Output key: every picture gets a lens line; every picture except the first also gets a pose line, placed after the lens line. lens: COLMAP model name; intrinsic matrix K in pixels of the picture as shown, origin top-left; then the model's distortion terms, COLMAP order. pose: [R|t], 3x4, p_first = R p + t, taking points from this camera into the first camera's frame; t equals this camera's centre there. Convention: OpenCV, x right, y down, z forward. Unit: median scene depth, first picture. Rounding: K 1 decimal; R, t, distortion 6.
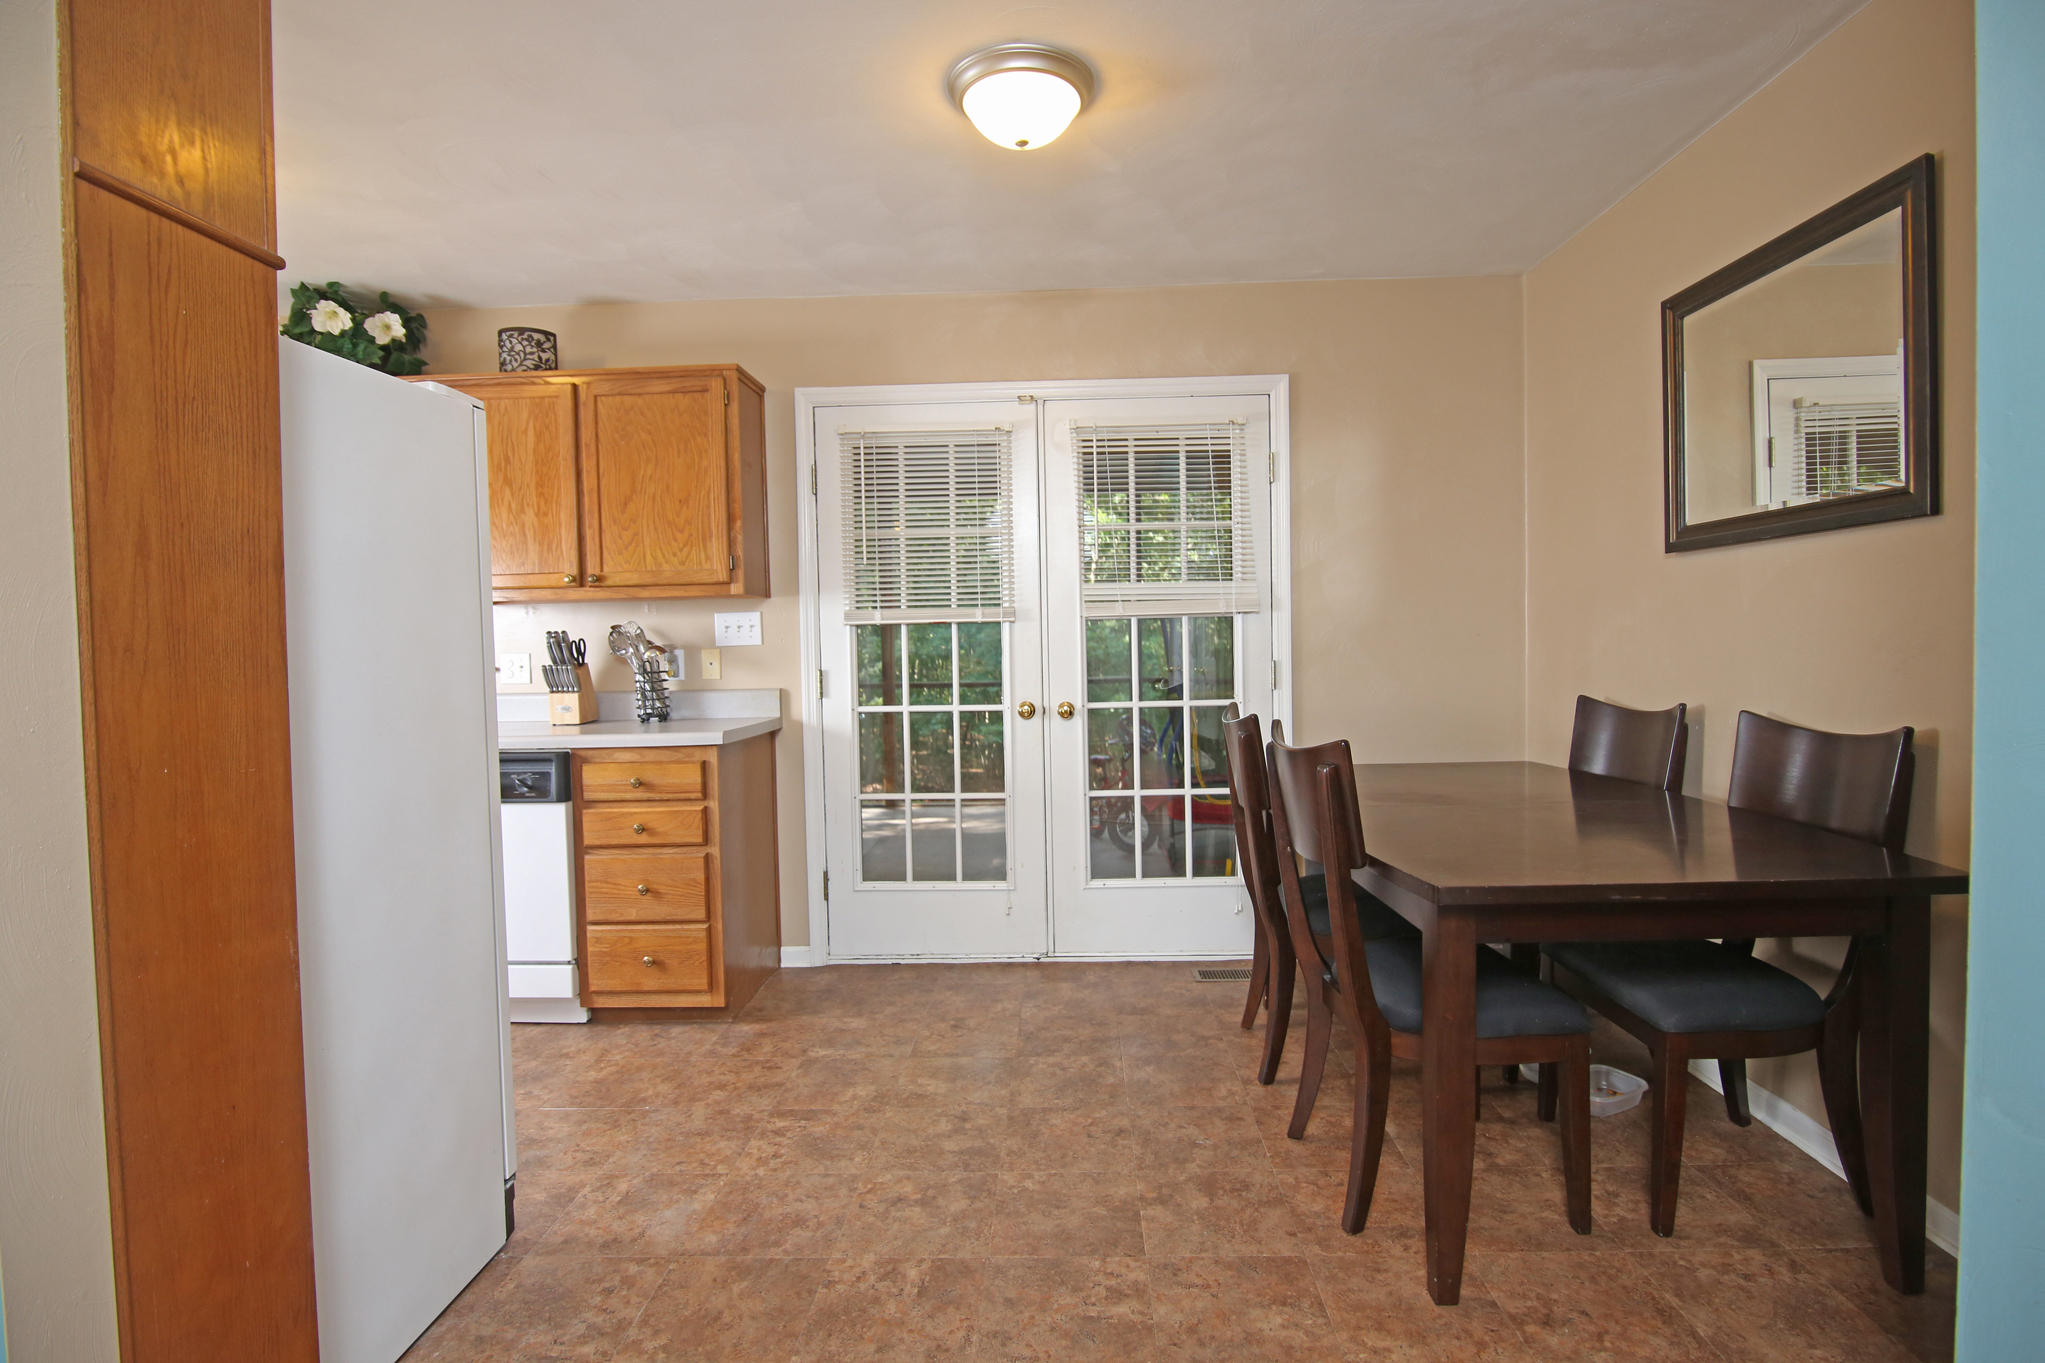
lens RADIAL K [[987.8, 0, 1034.2], [0, 987.8, 674.2], [0, 0, 1]] dist [-0.018431, -0.000430]
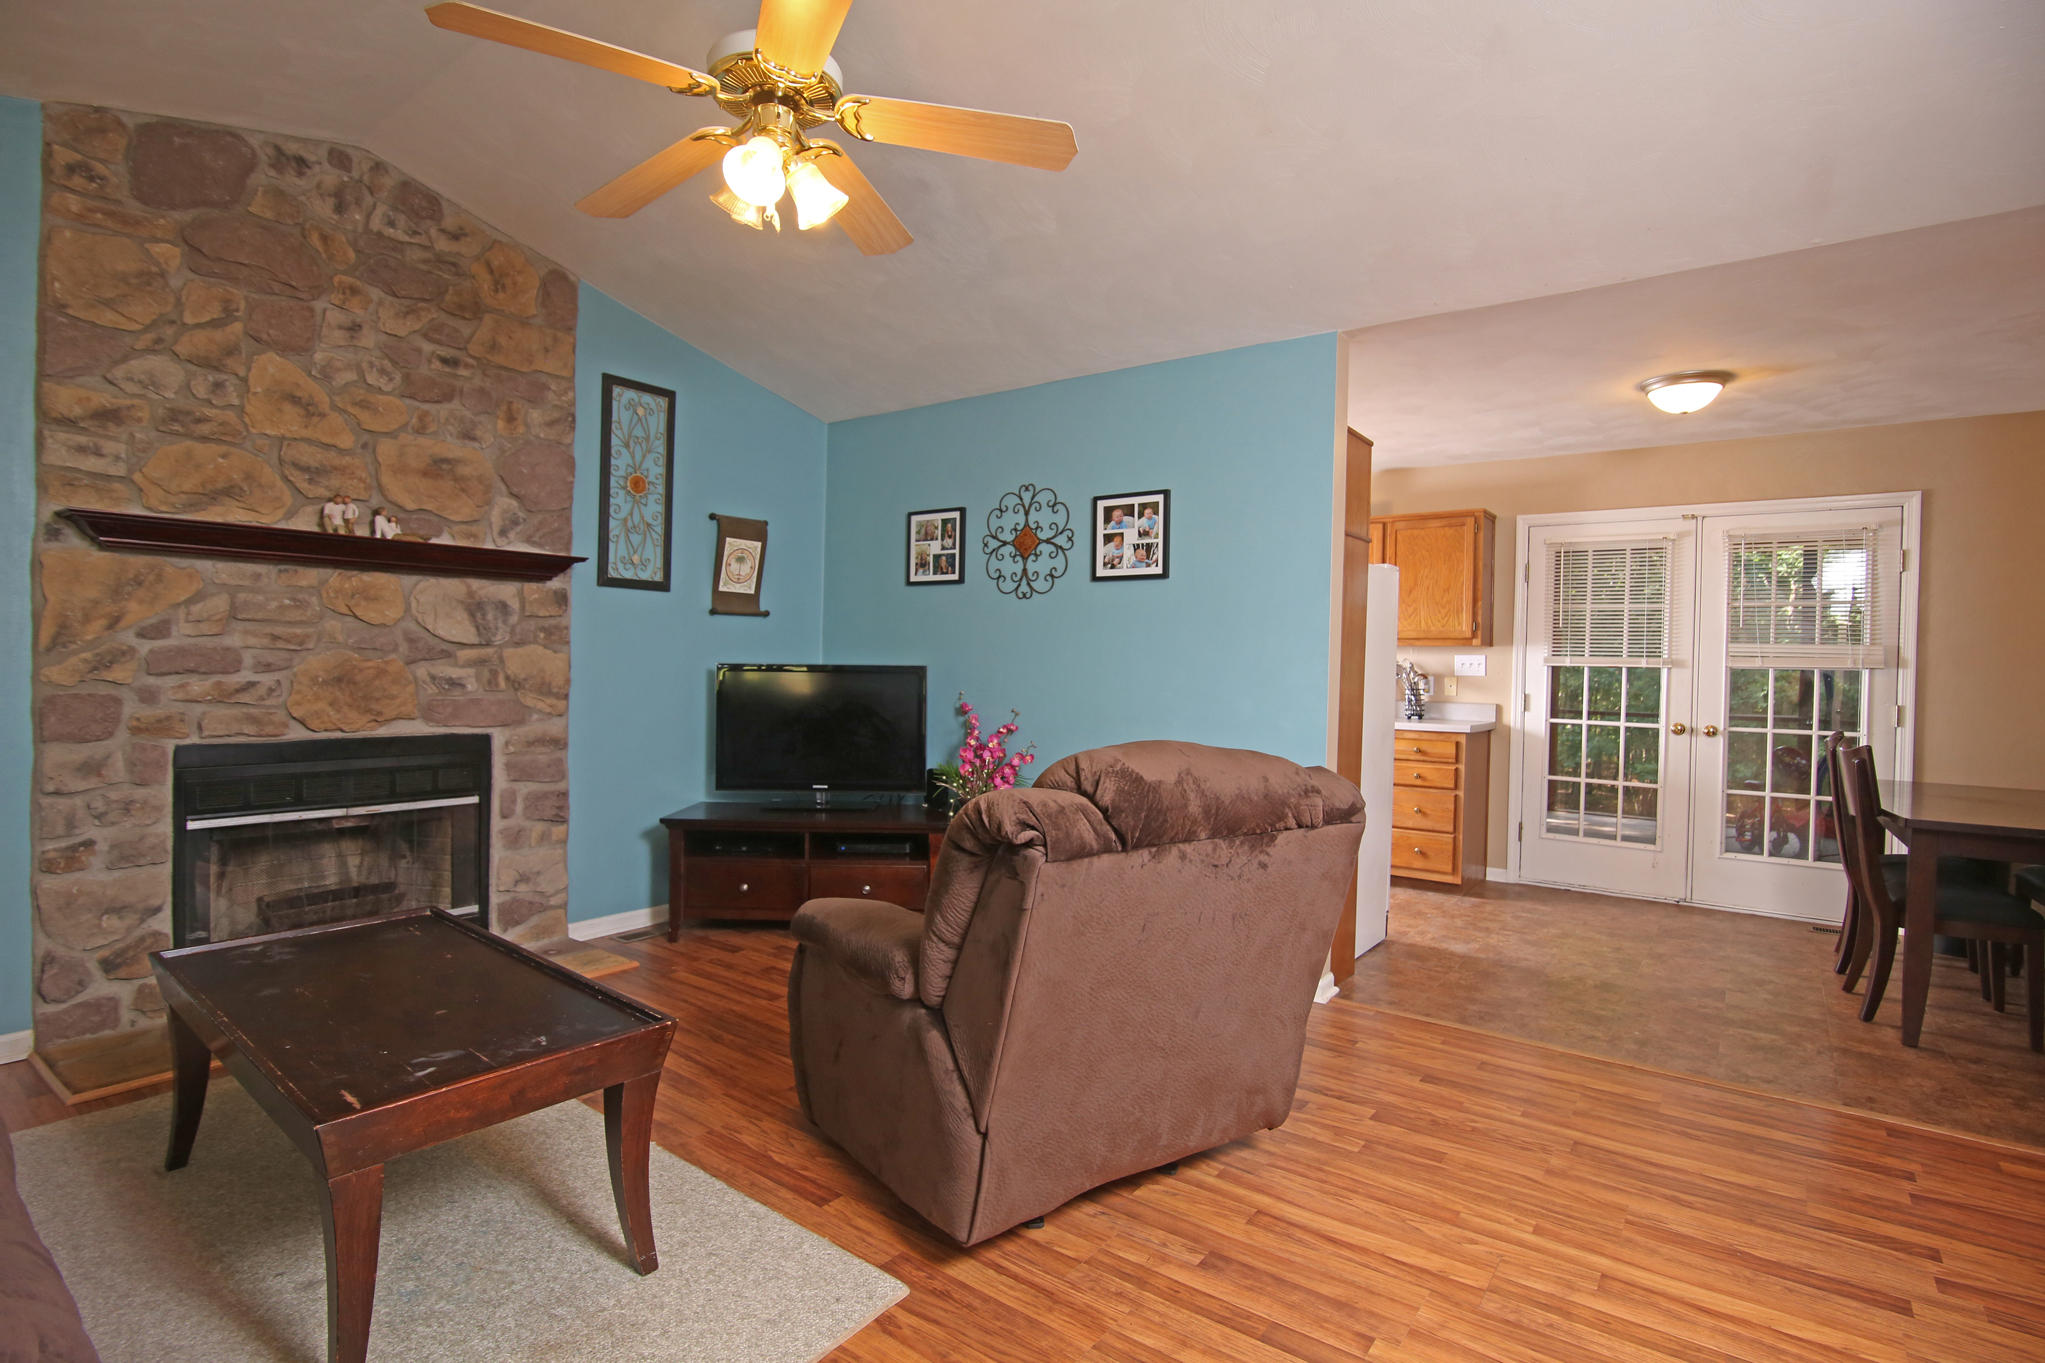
lens RADIAL K [[987.8, 0, 1038.0], [0, 987.8, 673.8], [0, 0, 1]] dist [-0.018431, -0.000430]
pose [[0.821121, 0.043861, -0.569067, 0.039297], [-0.057035, 0.998358, -0.005349, 0.018407], [0.567898, 0.036849, 0.822274, -0.792113]]
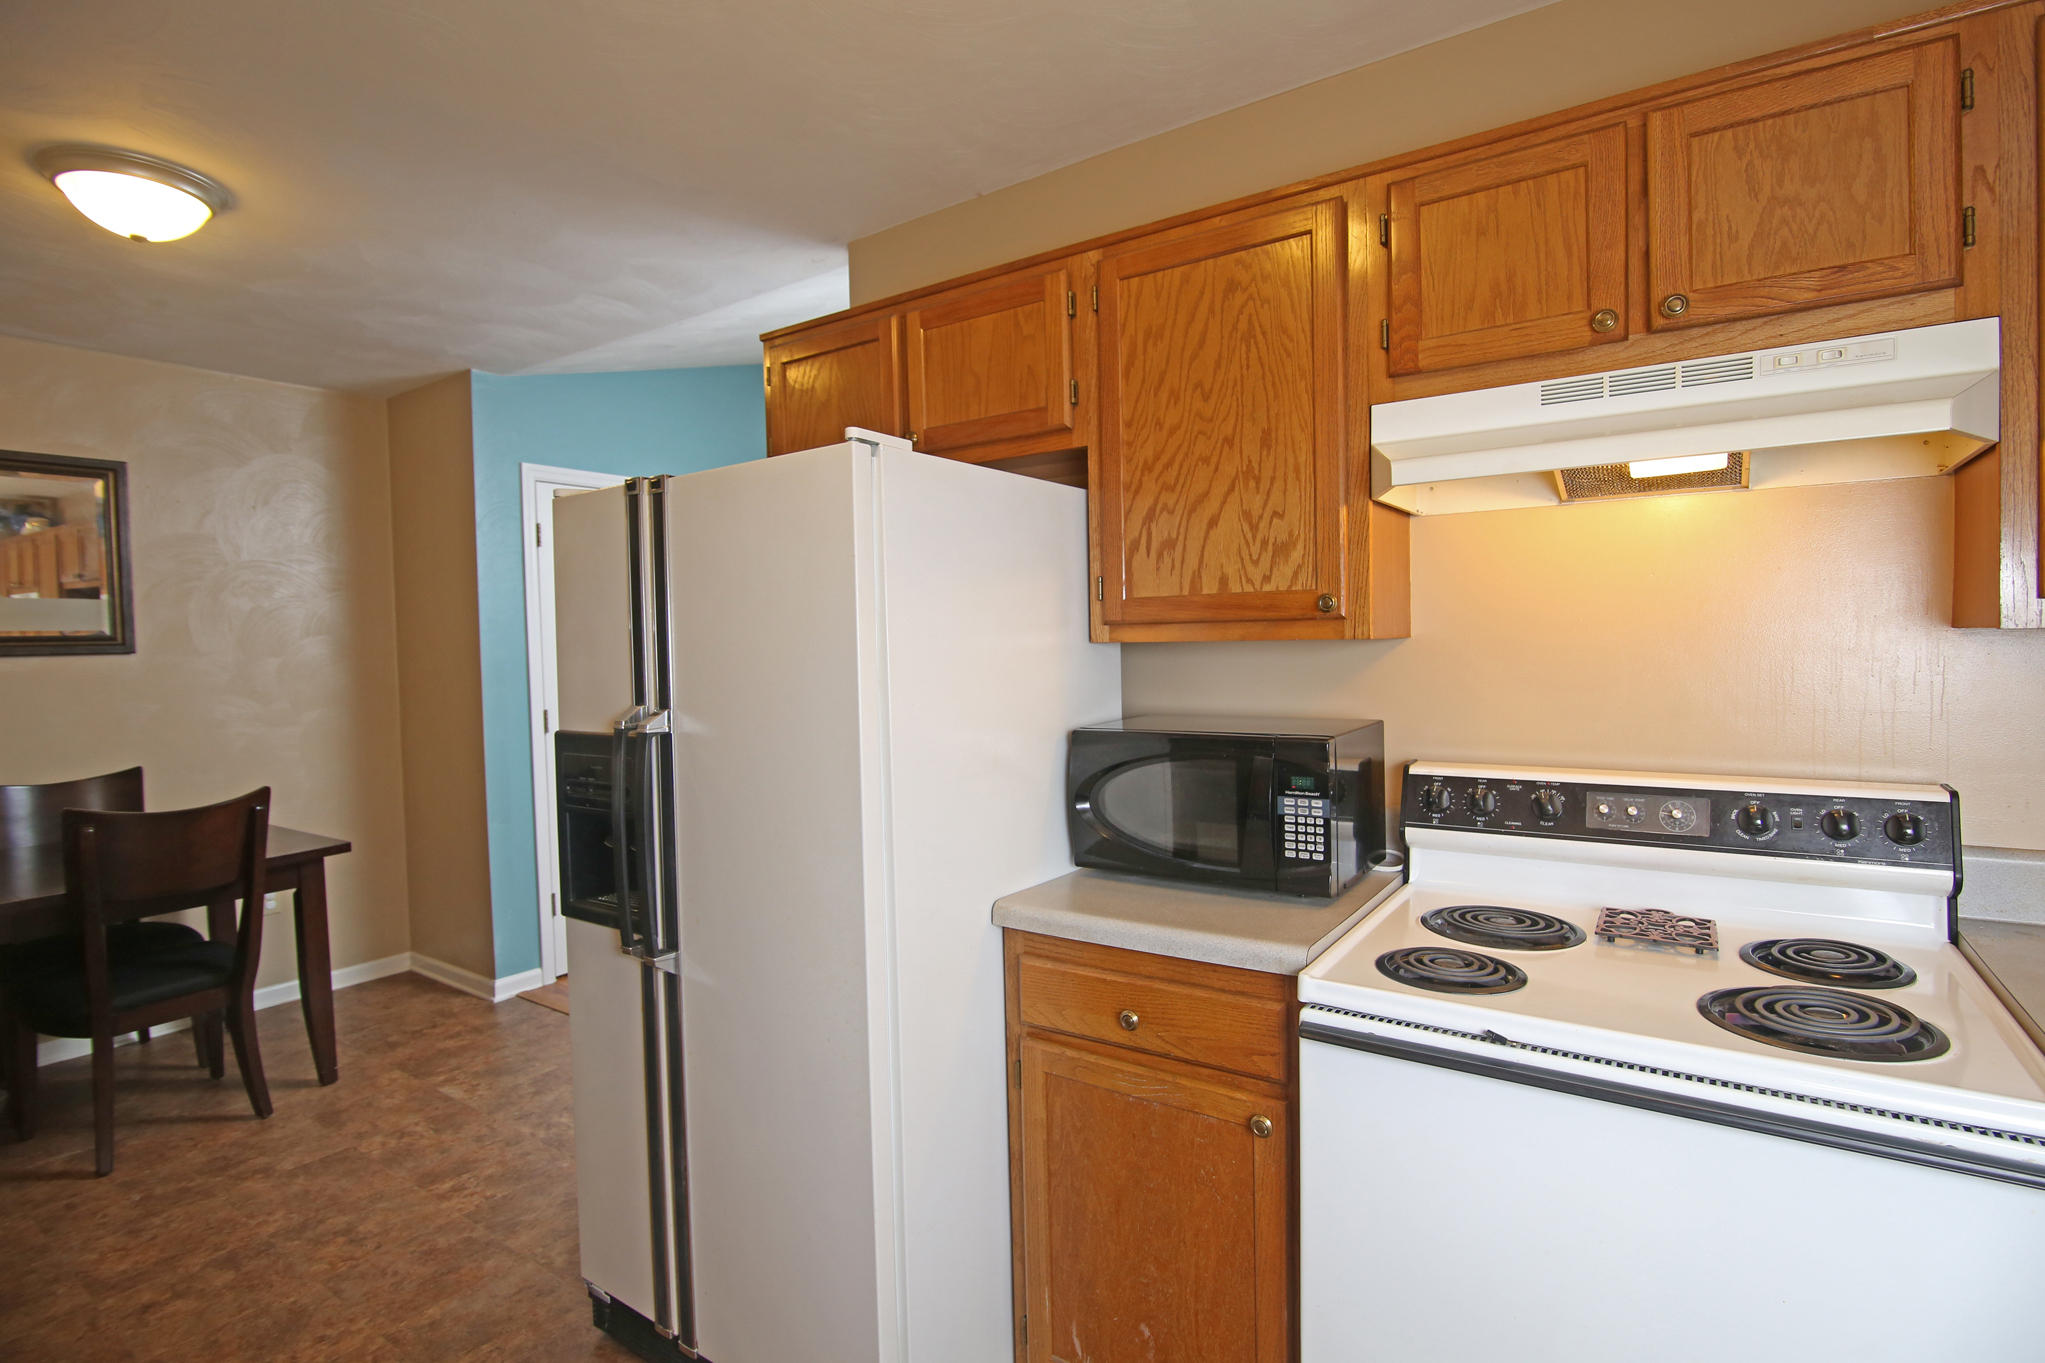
lens RADIAL K [[987.8, 0, 1035.6], [0, 987.8, 674.7], [0, 0, 1]] dist [-0.018431, -0.000430]
pose [[-0.844690, 0.019290, 0.534909, -0.870757], [0.058433, 0.996701, 0.056329, -0.069867], [-0.532057, 0.078837, -0.843030, 0.926329]]
